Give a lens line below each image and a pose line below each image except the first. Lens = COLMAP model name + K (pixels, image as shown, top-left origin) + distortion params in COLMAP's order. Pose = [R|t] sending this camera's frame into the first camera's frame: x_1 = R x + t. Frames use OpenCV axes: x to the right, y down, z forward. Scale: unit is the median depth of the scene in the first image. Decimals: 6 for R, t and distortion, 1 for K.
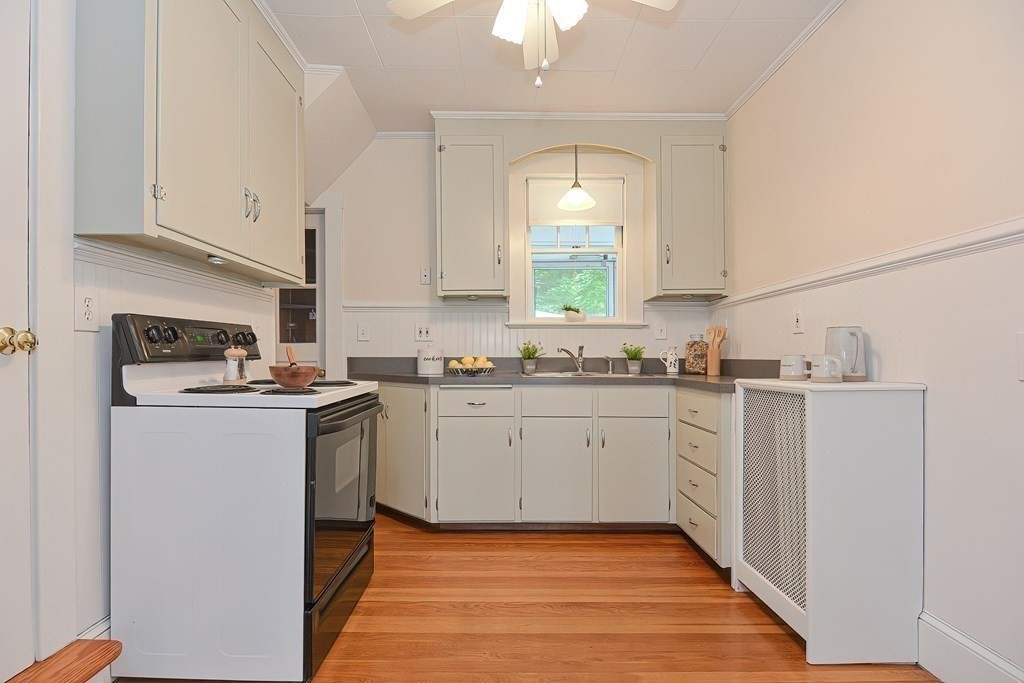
lens RADIAL K [[496.5, 0, 505.2], [0, 496.5, 354.0], [0, 0, 1]] dist [0.002121, -0.000694]
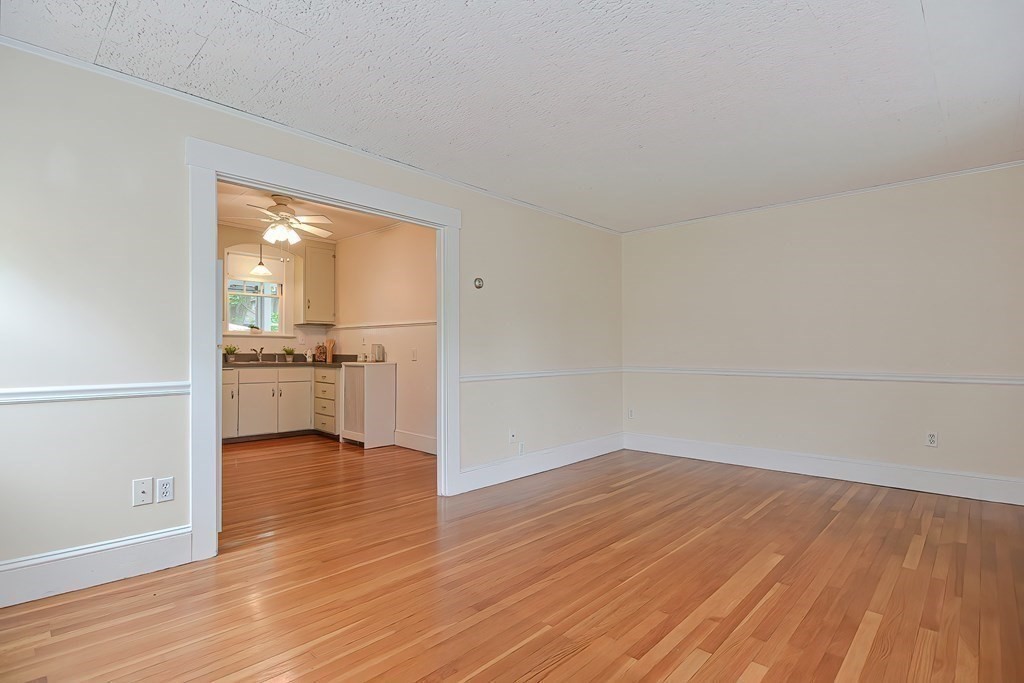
lens RADIAL K [[496.5, 0, 517.1], [0, 496.5, 348.7], [0, 0, 1]] dist [0.002121, -0.000694]
pose [[0.685690, 0.005795, 0.727871, -0.626132], [-0.011022, 0.999936, 0.002422, -0.029741], [-0.727810, -0.009683, 0.685710, -1.136267]]
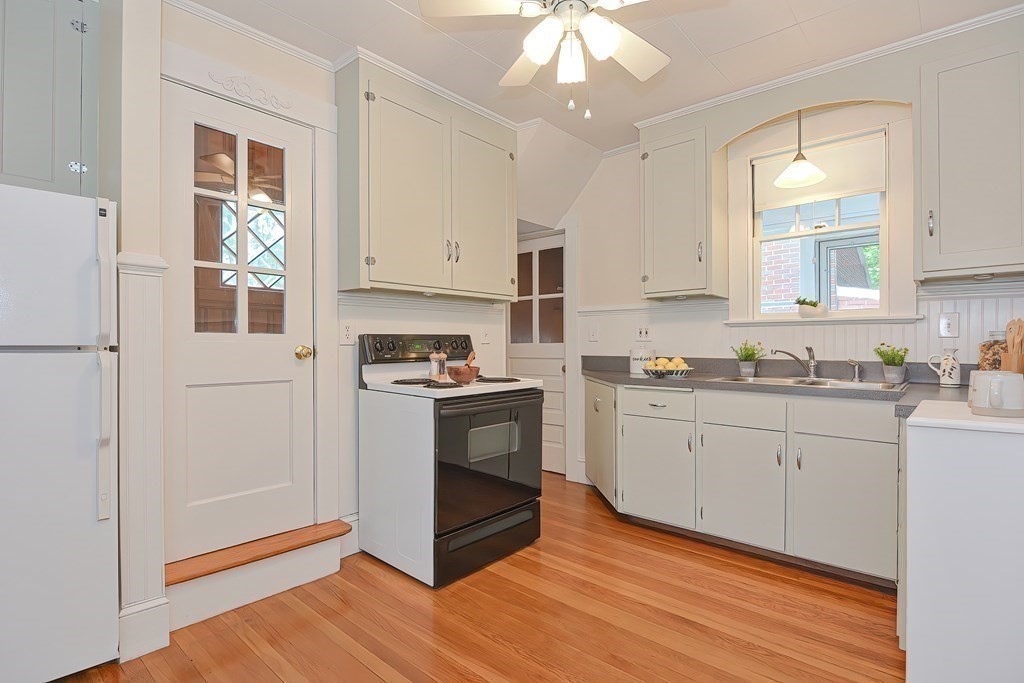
lens RADIAL K [[496.5, 0, 508.8], [0, 496.5, 348.3], [0, 0, 1]] dist [0.002121, -0.000694]
pose [[0.747890, 0.005080, -0.663803, 0.367066], [0.001785, 0.999952, 0.009664, -0.025076], [0.663820, -0.008413, 0.747845, 0.036672]]
